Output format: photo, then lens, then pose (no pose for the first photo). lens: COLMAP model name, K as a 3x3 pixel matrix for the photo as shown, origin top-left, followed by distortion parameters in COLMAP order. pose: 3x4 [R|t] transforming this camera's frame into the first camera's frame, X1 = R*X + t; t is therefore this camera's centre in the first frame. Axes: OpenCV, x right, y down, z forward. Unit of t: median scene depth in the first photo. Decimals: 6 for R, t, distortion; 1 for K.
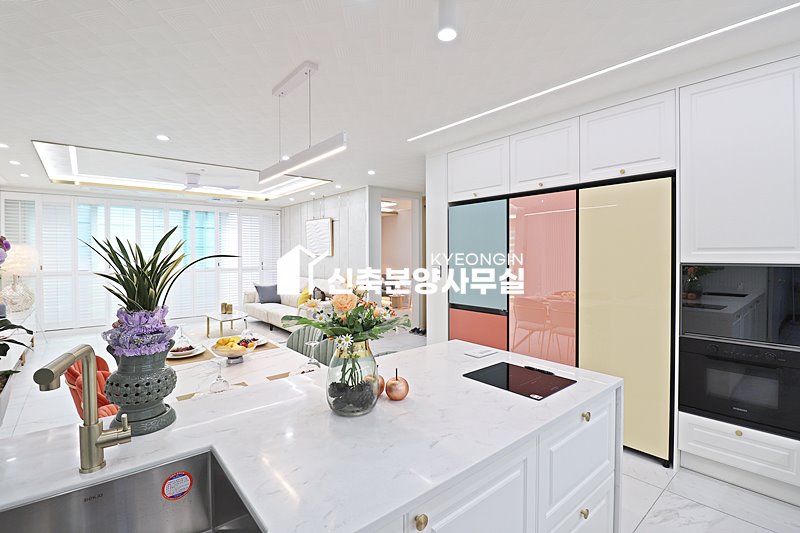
lens RADIAL K [[373.9, 0, 404.0], [0, 373.9, 266.1], [0, 0, 1]] dist [-0.002232, -0.003596]
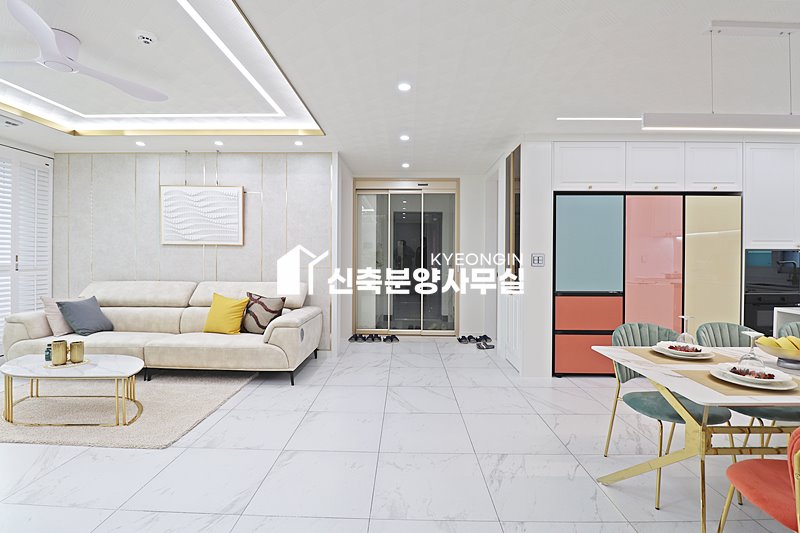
lens RADIAL K [[373.9, 0, 402.7], [0, 373.9, 264.1], [0, 0, 1]] dist [-0.002232, -0.003596]
pose [[0.658730, -0.002978, 0.752374, -1.016095], [0.015543, 0.999833, -0.009652, 0.033297], [-0.752219, 0.018052, 0.658666, 0.732679]]
